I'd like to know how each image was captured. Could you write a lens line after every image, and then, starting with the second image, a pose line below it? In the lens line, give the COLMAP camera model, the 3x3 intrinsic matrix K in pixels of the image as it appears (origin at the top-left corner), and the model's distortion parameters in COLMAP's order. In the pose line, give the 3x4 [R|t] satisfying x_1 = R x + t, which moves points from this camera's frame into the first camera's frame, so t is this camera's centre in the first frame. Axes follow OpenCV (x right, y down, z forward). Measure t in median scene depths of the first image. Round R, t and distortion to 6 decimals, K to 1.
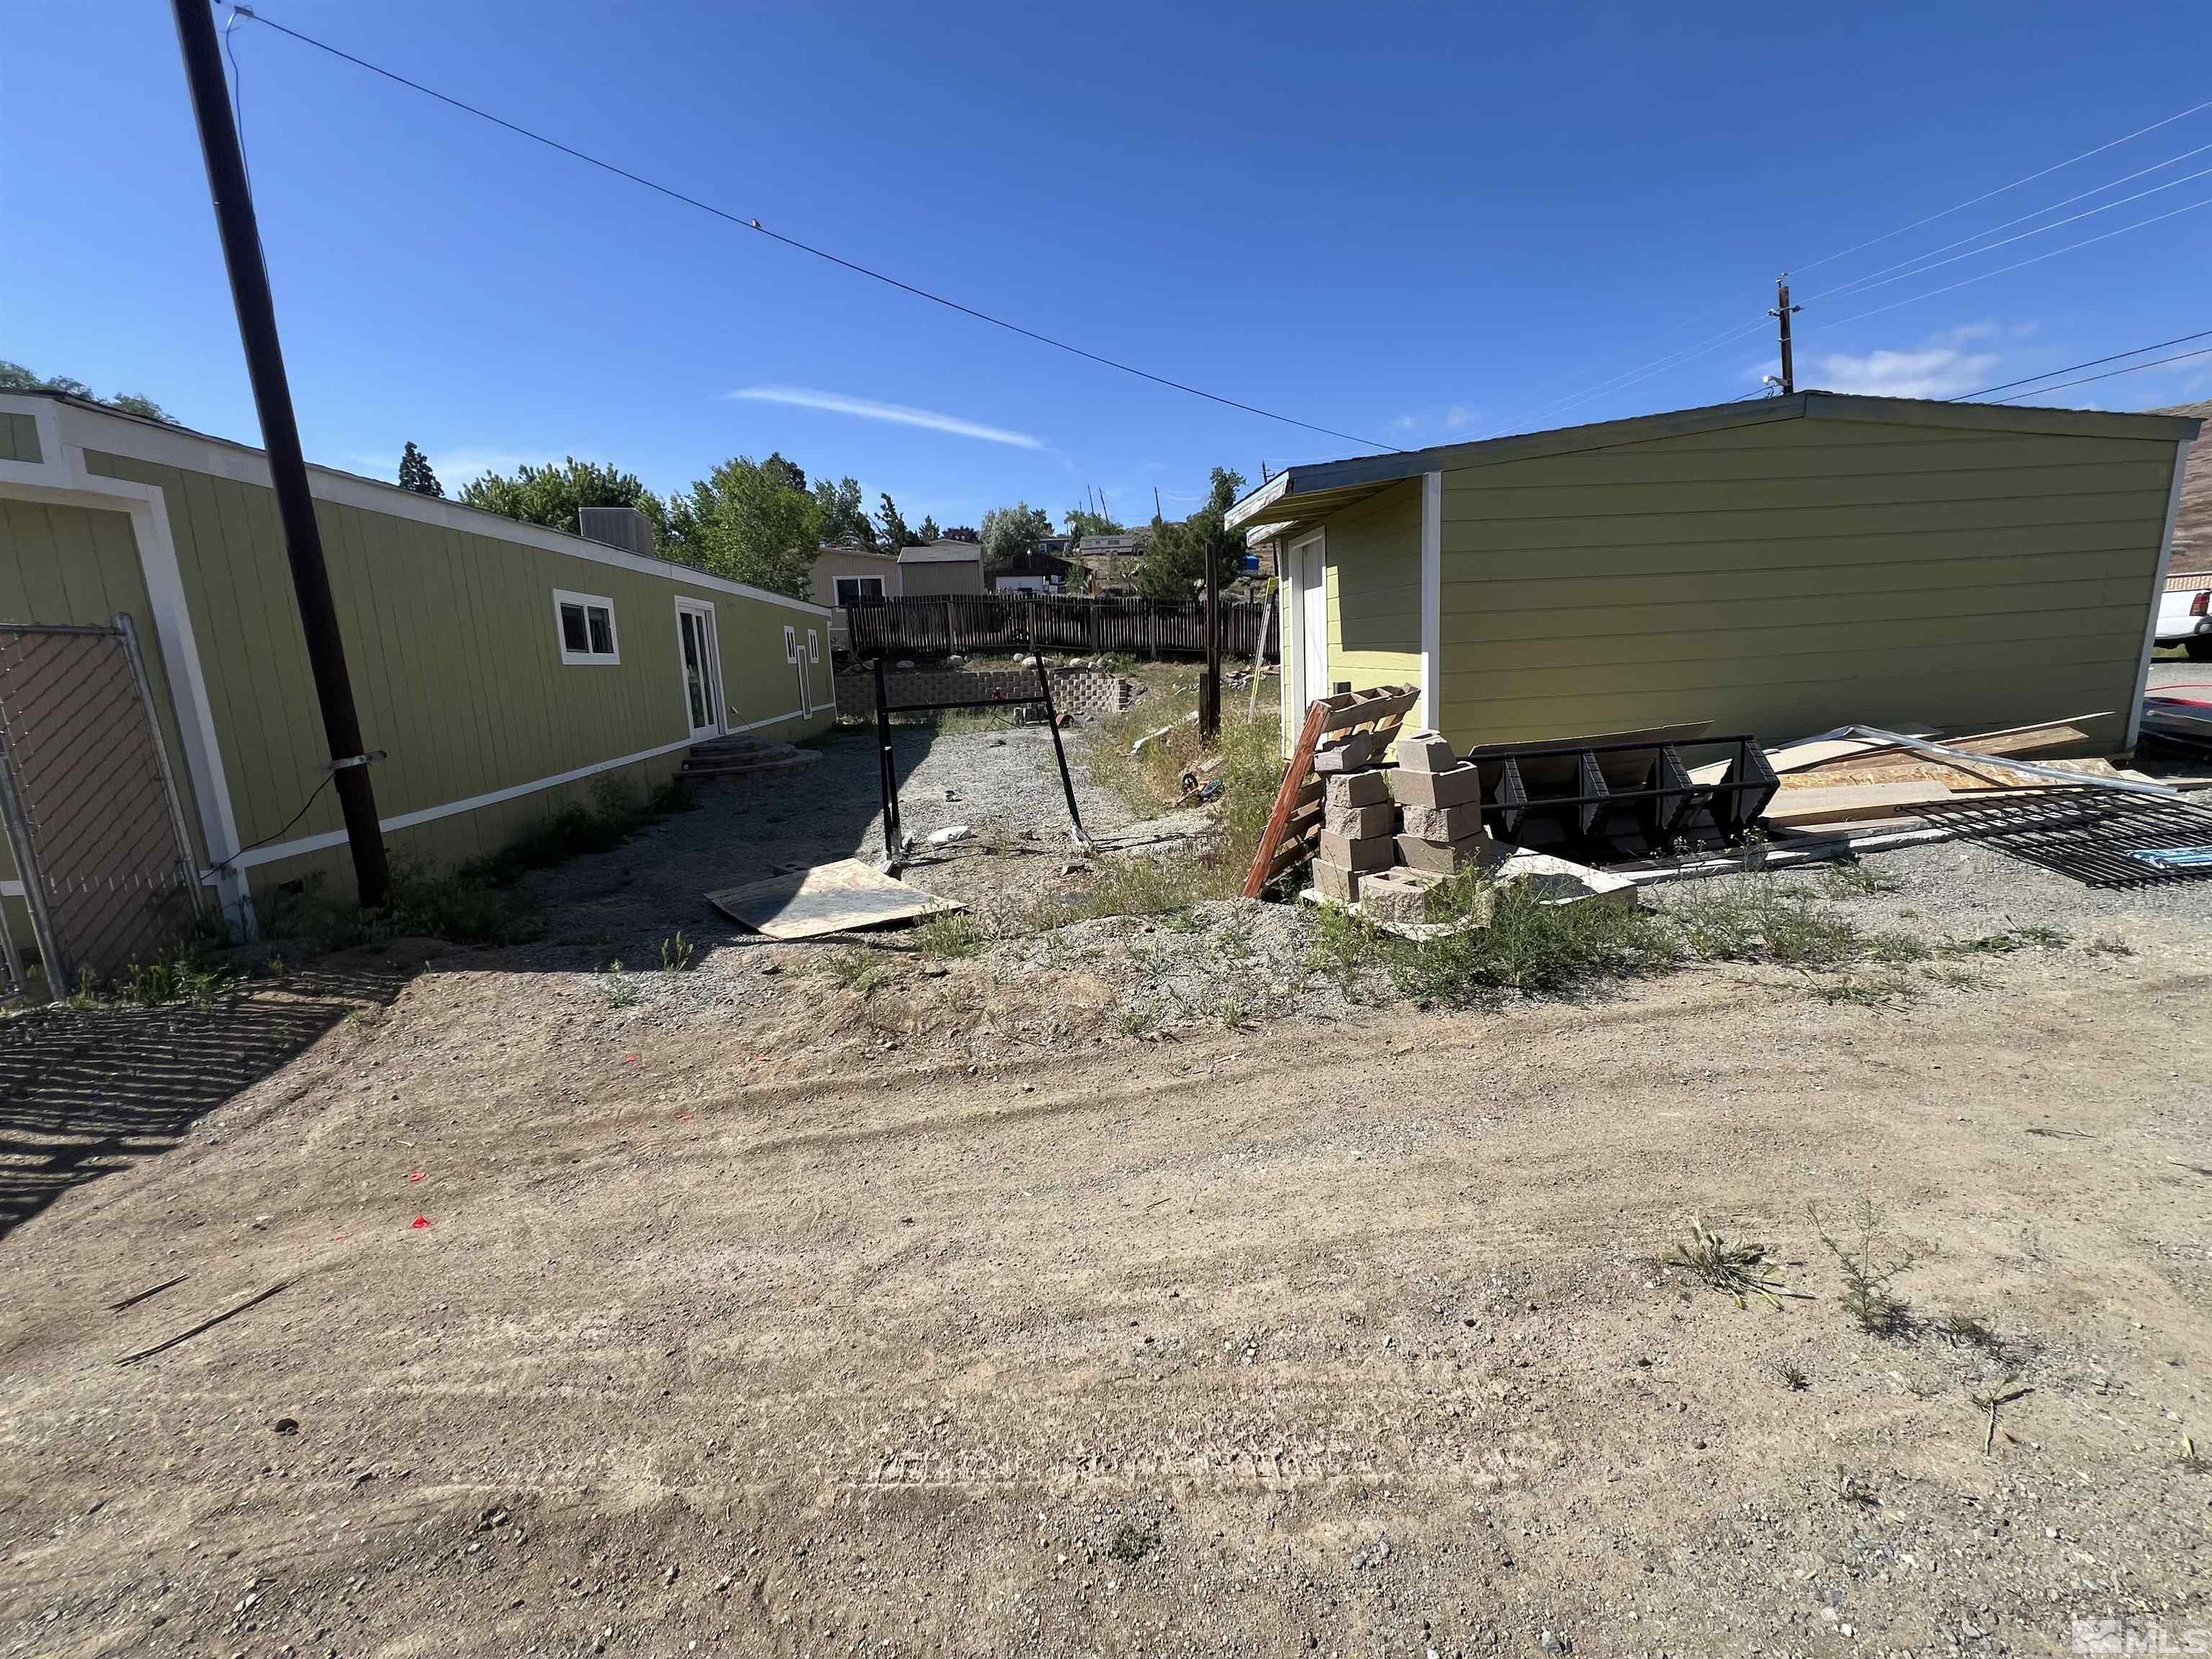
lens RADIAL K [[883.6, 0, 1108.2], [0, 883.6, 830.8], [0, 0, 1]] dist [-0.003687, 0.000629]
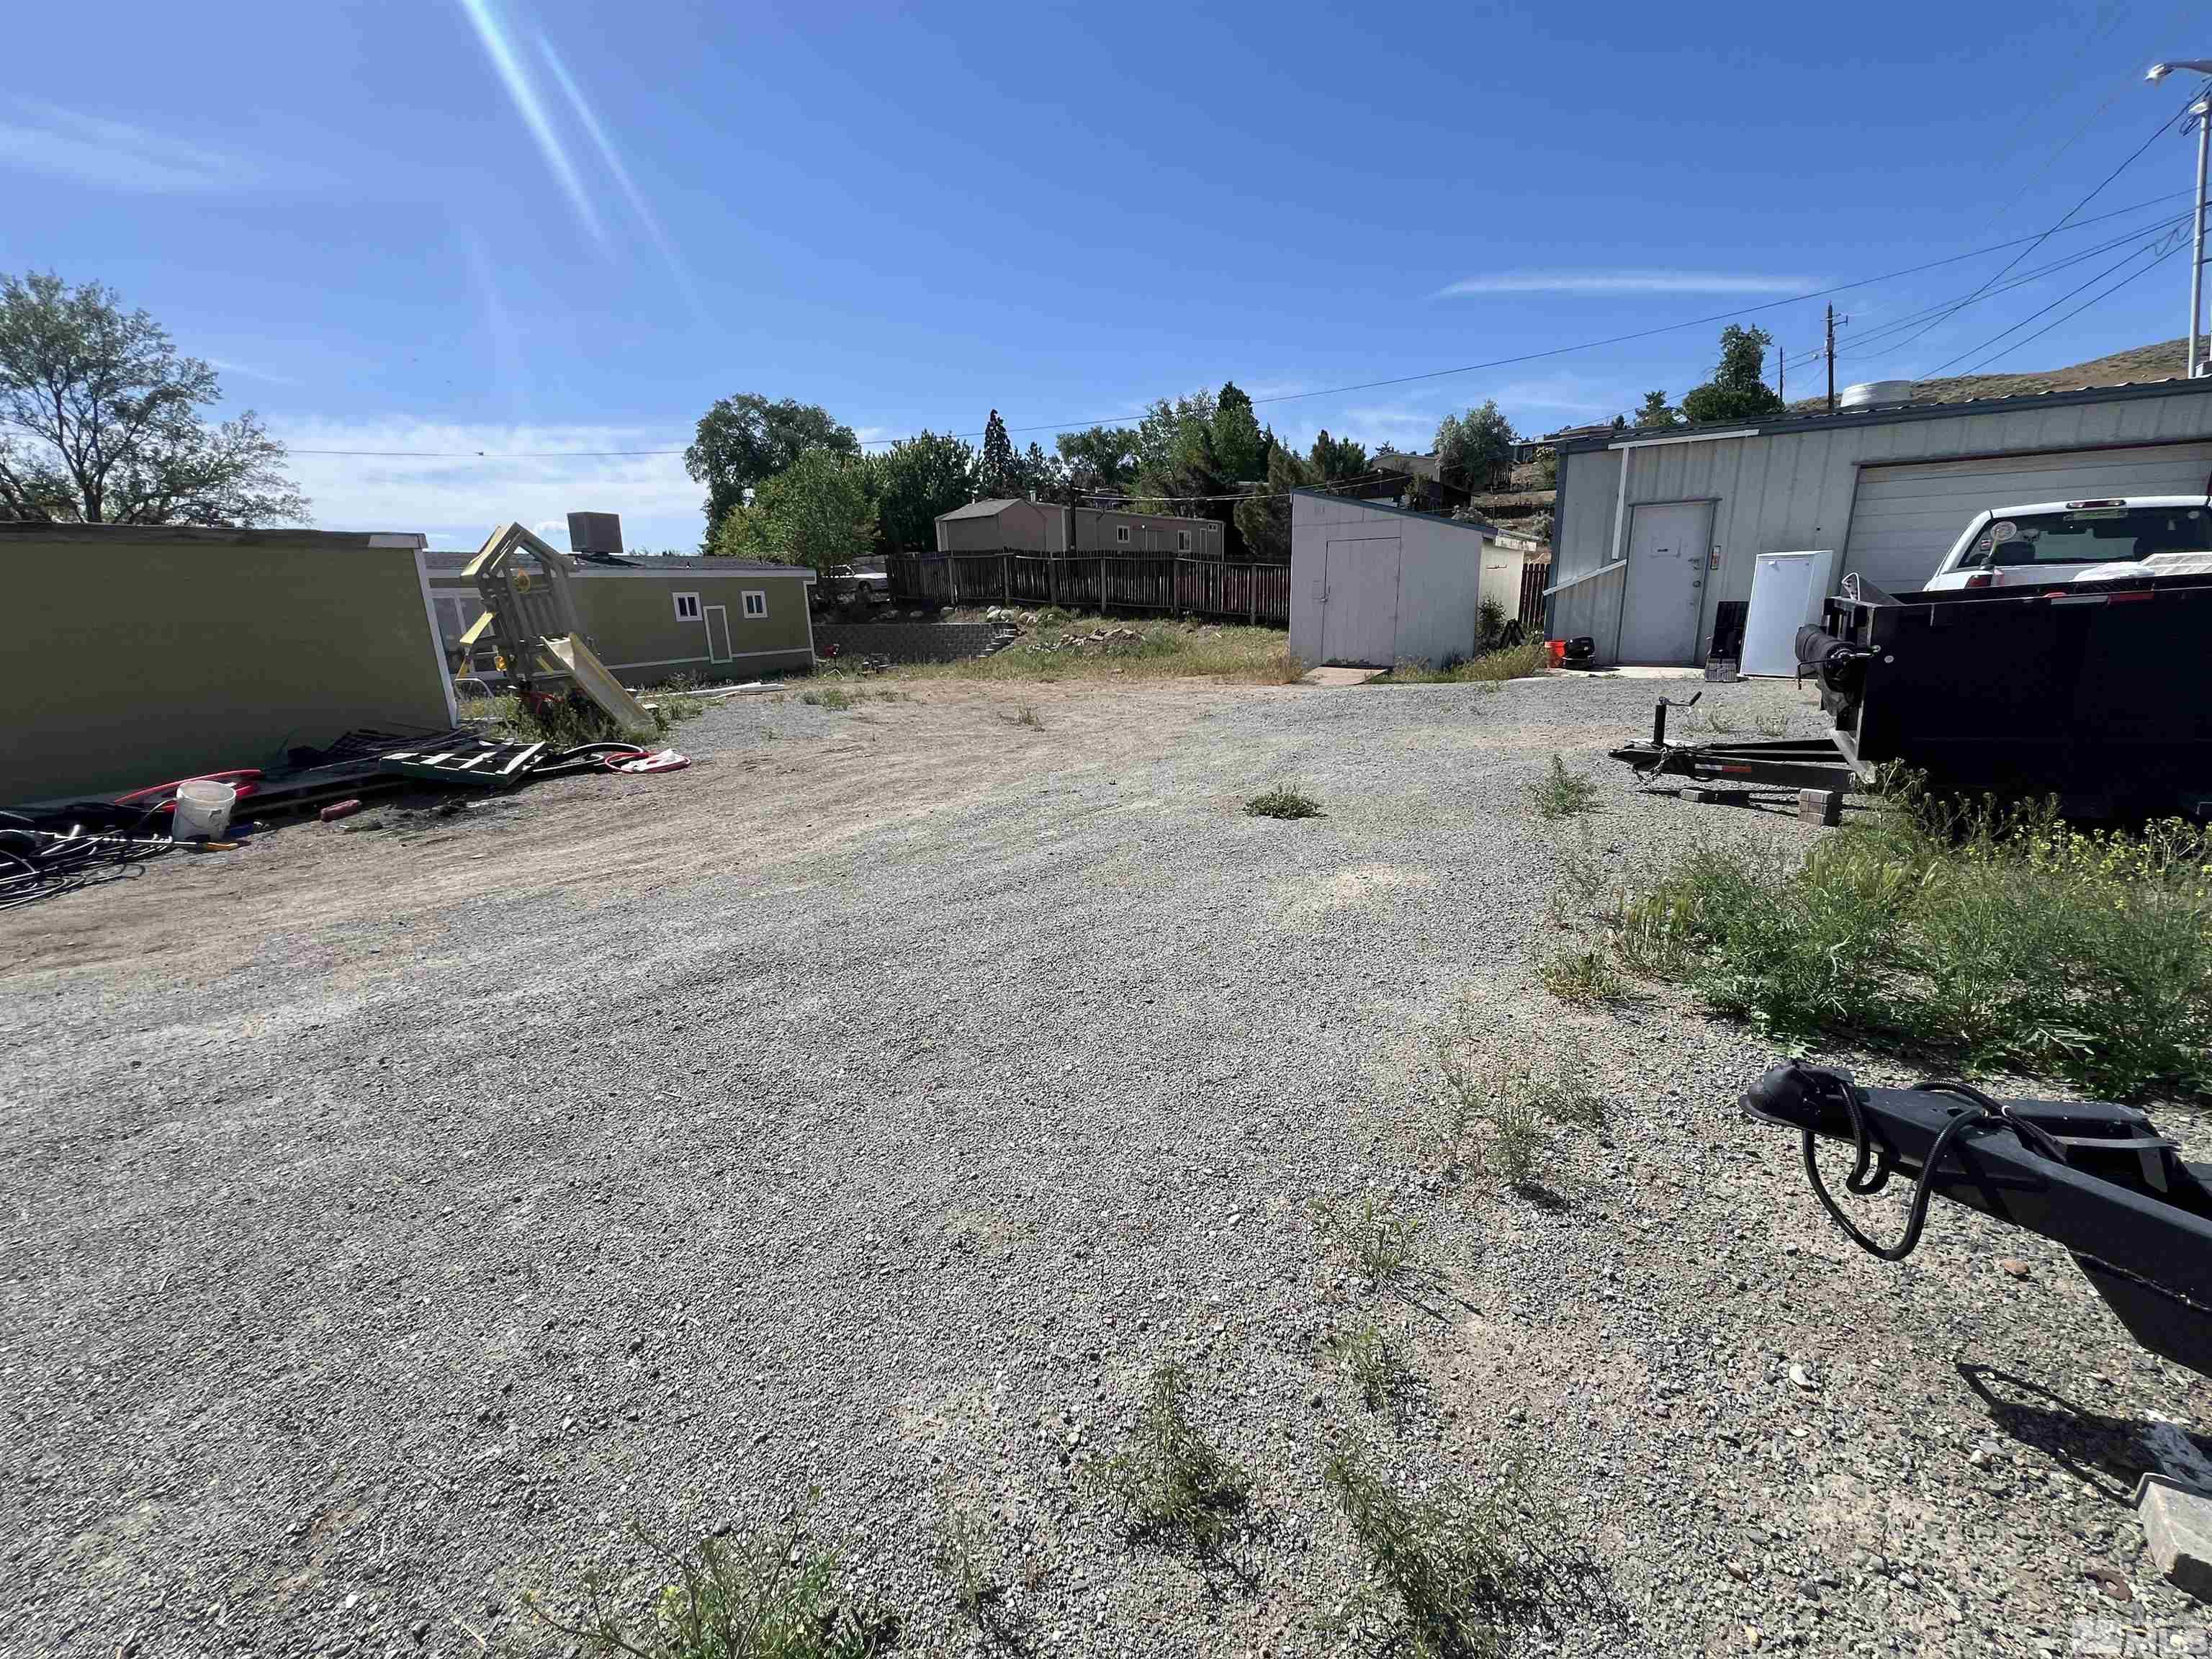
lens RADIAL K [[883.6, 0, 1109.3], [0, 883.6, 827.3], [0, 0, 1]] dist [-0.003687, 0.000629]
pose [[0.779141, 0.171320, -0.602984, 3.312577], [-0.116962, 0.984767, 0.128661, -0.440805], [0.615841, -0.029719, 0.787310, 1.182240]]
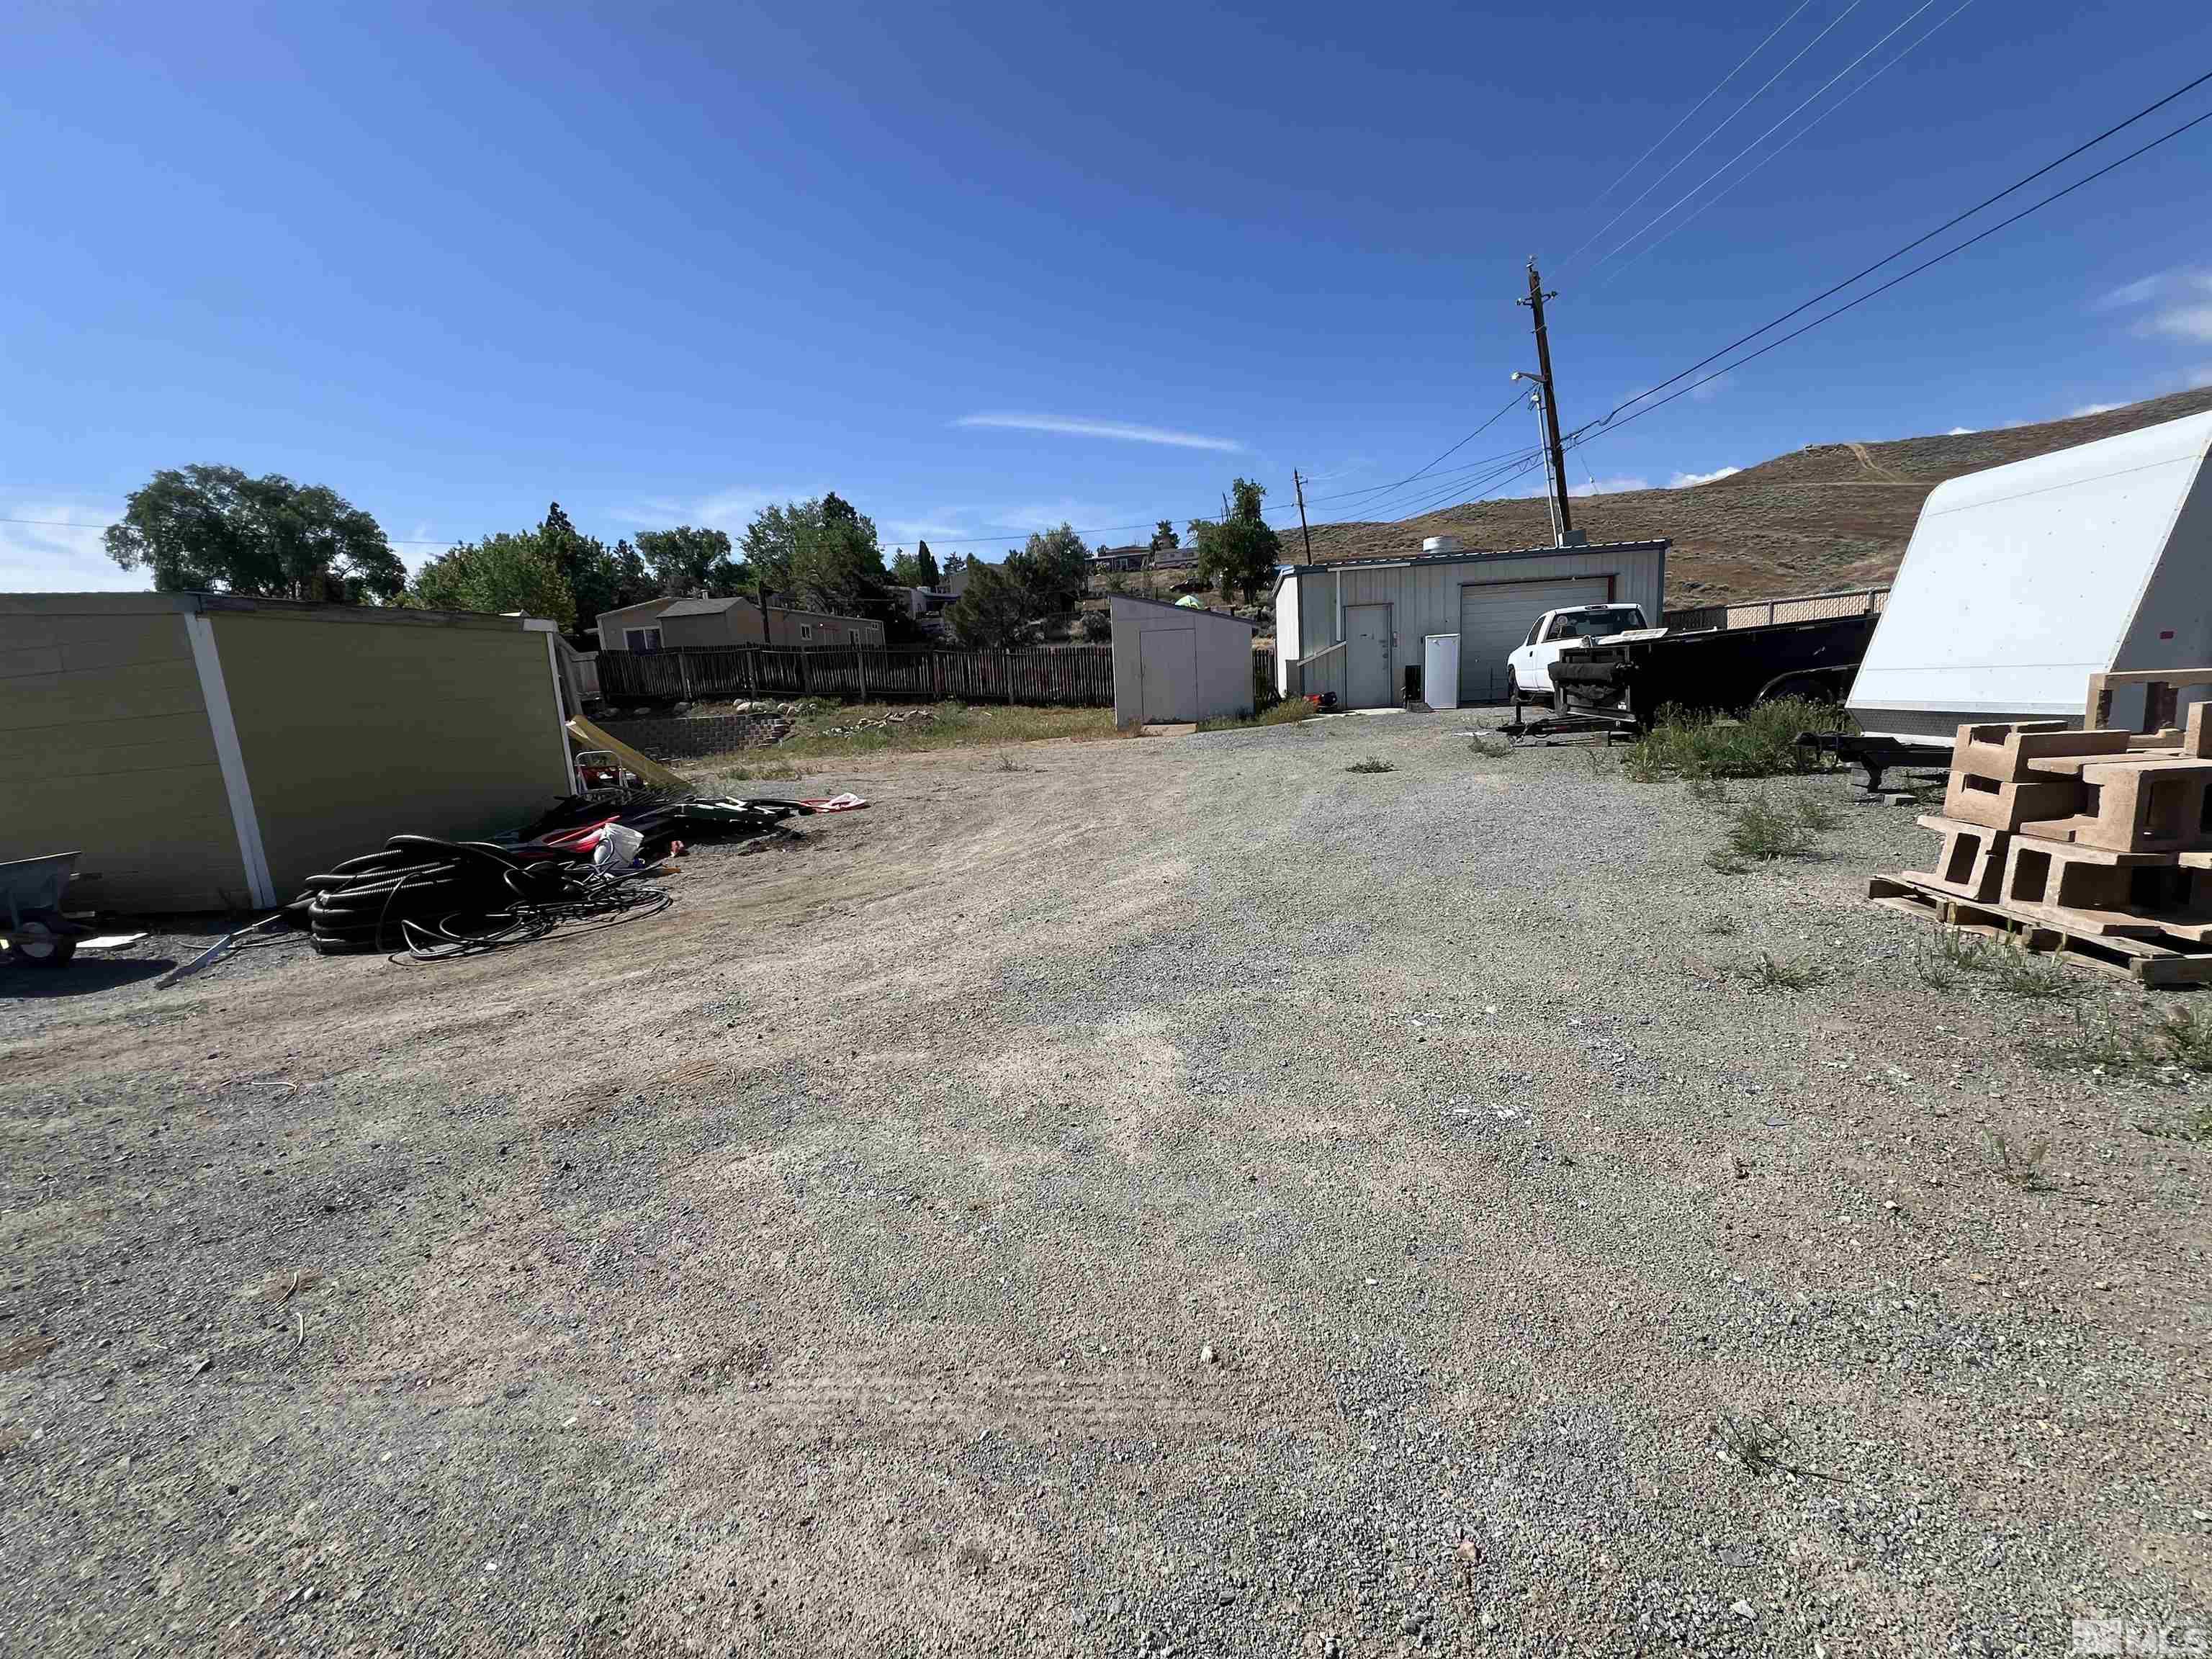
lens RADIAL K [[883.6, 0, 1110.8], [0, 883.6, 825.2], [0, 0, 1]] dist [-0.003687, 0.000629]
pose [[0.978318, 0.013477, -0.206669, 2.696823], [-0.015956, 0.999819, -0.010333, -0.211641], [0.206492, 0.013407, 0.978356, 0.244253]]
